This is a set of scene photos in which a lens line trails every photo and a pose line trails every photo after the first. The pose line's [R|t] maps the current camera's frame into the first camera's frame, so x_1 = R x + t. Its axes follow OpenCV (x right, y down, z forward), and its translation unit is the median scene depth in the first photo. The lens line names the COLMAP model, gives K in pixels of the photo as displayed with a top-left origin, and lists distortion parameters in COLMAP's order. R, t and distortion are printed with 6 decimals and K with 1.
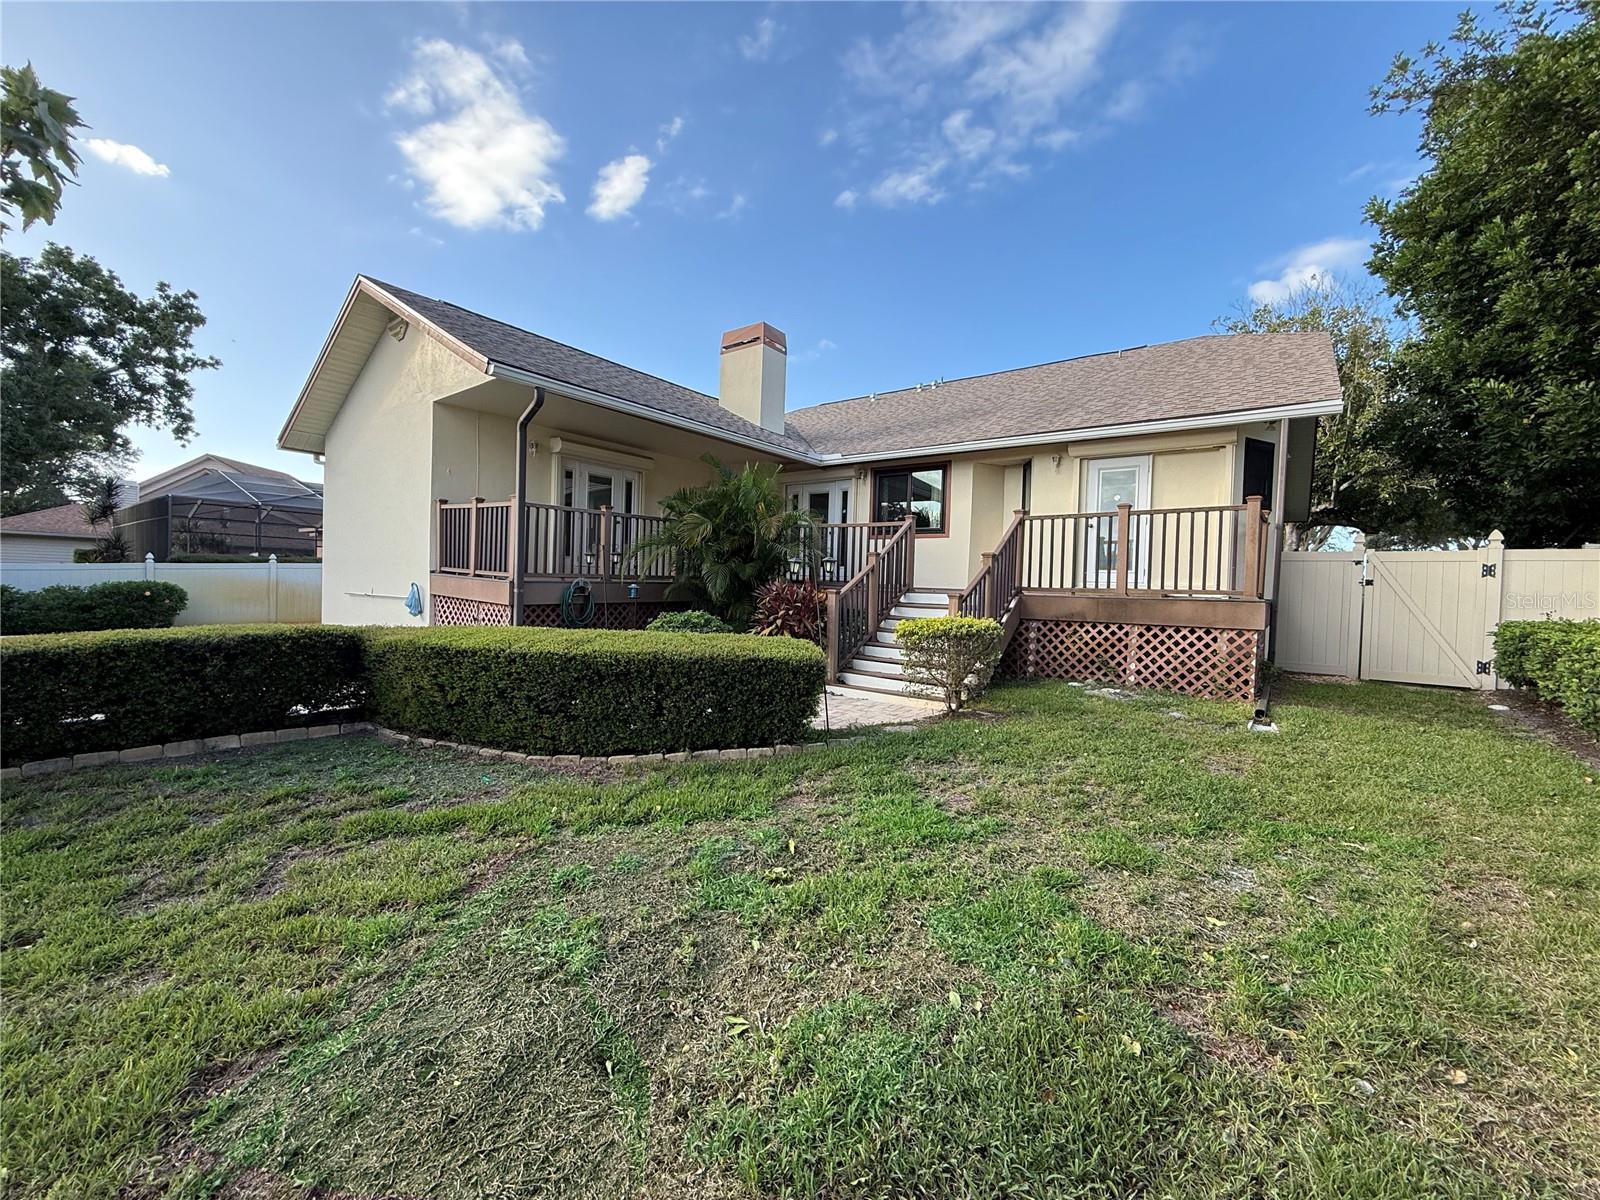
lens RADIAL K [[630.9, 0, 807.8], [0, 630.9, 597.2], [0, 0, 1]] dist [0.024141, -0.013850]
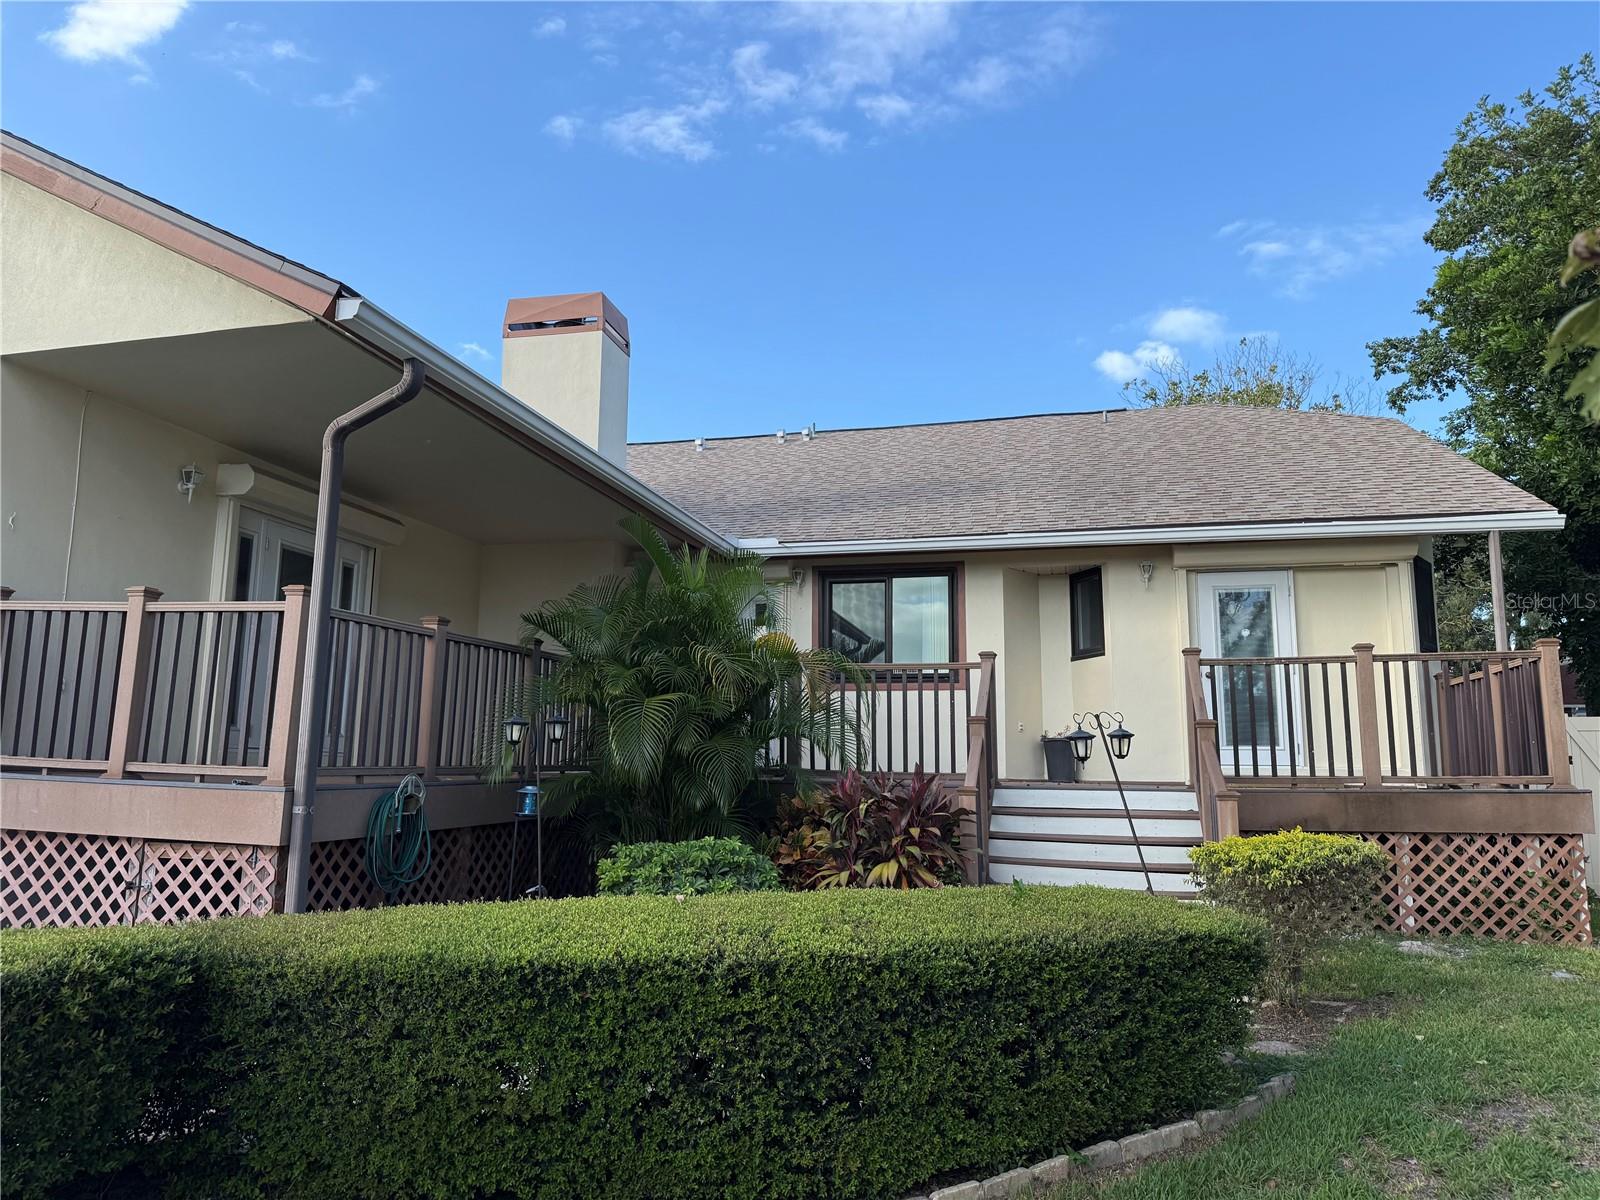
lens RADIAL K [[1107.9, 0, 833.1], [0, 1107.9, 598.2], [0, 0, 1]] dist [0.005088, 0.001503]
pose [[0.921441, 0.041590, 0.386287, -0.385582], [0.027244, 0.984889, -0.171028, -0.011746], [-0.387563, 0.168117, 0.906384, 0.154995]]
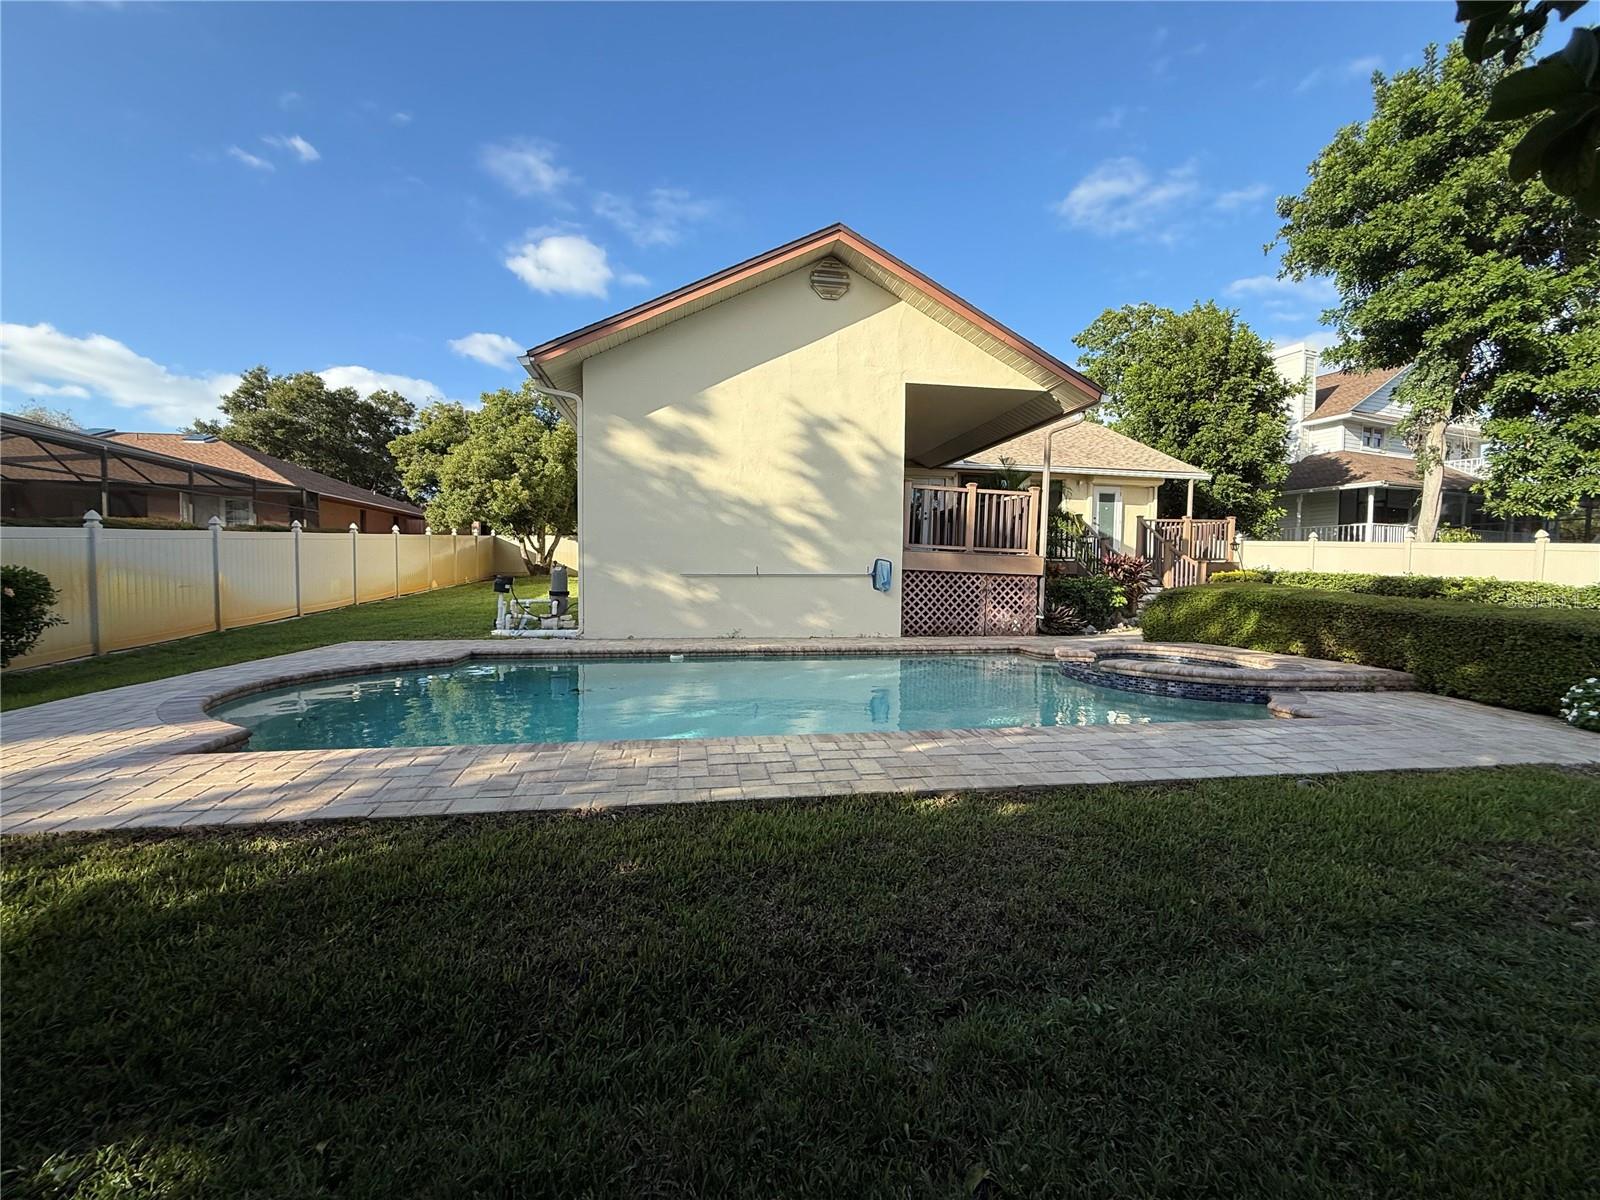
lens RADIAL K [[630.9, 0, 807.8], [0, 630.9, 597.2], [0, 0, 1]] dist [0.024141, -0.013850]
pose [[0.670331, -0.055189, 0.740007, -1.591829], [0.026838, 0.998381, 0.050147, -0.017488], [-0.741577, -0.013755, 0.670727, 0.456893]]
